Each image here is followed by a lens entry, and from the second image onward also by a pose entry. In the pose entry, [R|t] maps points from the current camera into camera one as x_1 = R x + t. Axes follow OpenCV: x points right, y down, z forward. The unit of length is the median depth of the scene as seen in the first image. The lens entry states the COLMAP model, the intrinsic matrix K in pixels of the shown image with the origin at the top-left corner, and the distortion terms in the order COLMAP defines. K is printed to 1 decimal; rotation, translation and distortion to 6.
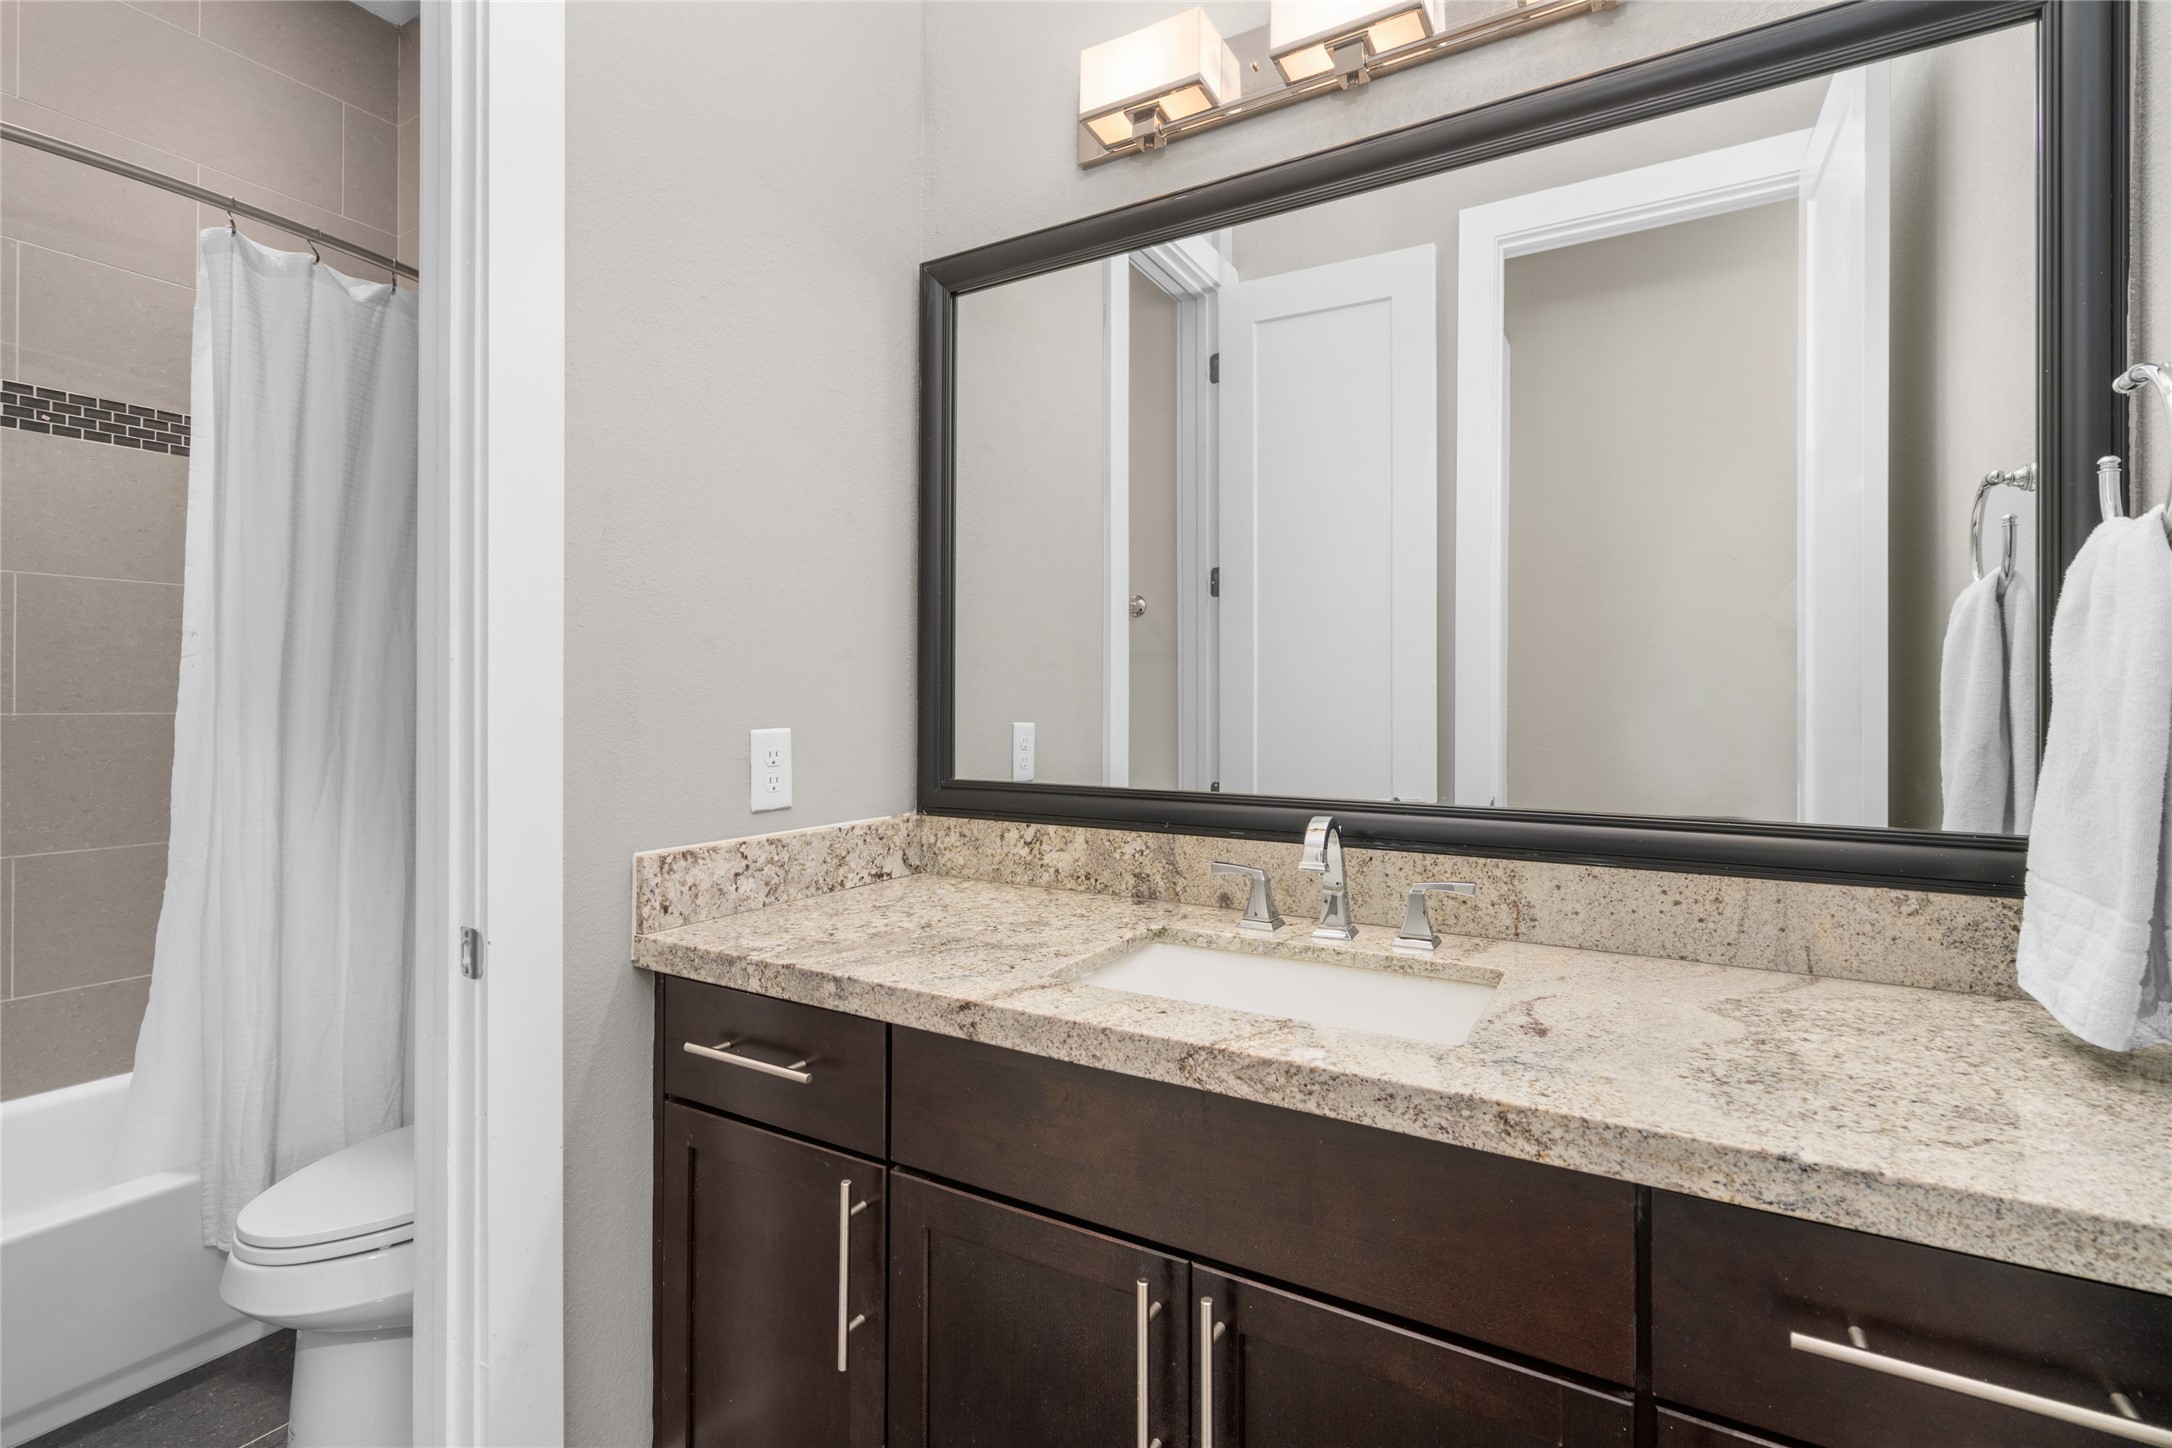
lens RADIAL K [[997.4, 0, 1086.2], [0, 997.4, 736.2], [0, 0, 1]] dist [-0.000590, 0.000394]
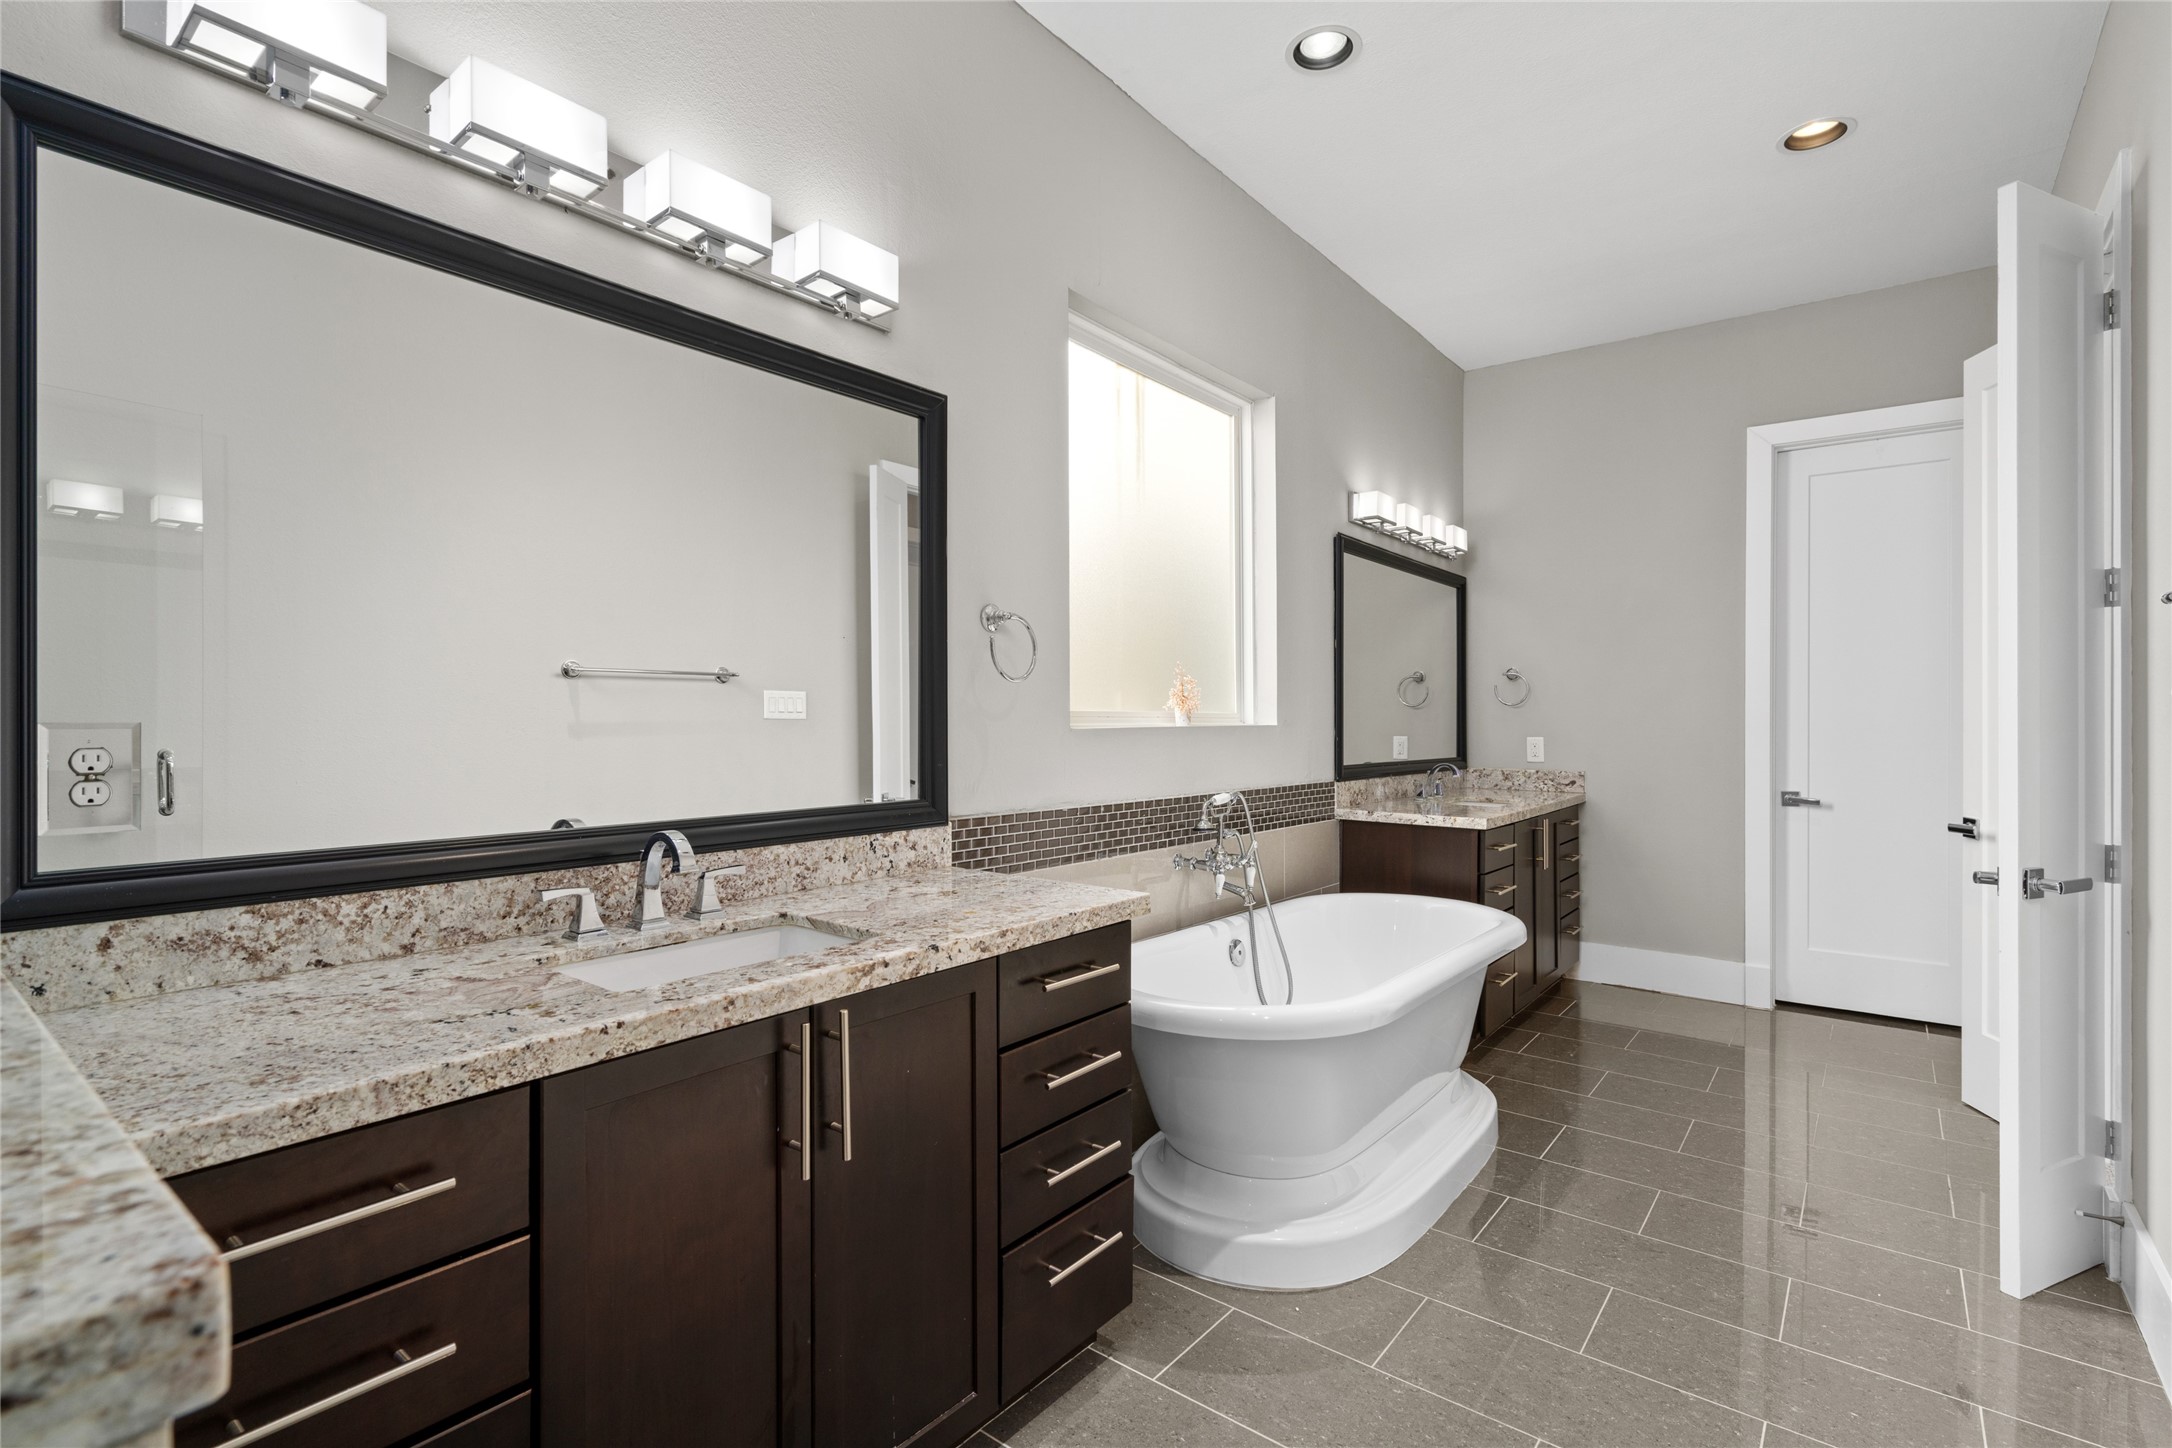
lens RADIAL K [[997.4, 0, 1086.2], [0, 997.4, 736.2], [0, 0, 1]] dist [-0.000590, 0.000394]
pose [[0.137756, -0.011093, 0.990404, -0.977241], [0.046902, 0.998889, 0.004665, -0.026956], [-0.989355, 0.045809, 0.138123, 0.286438]]
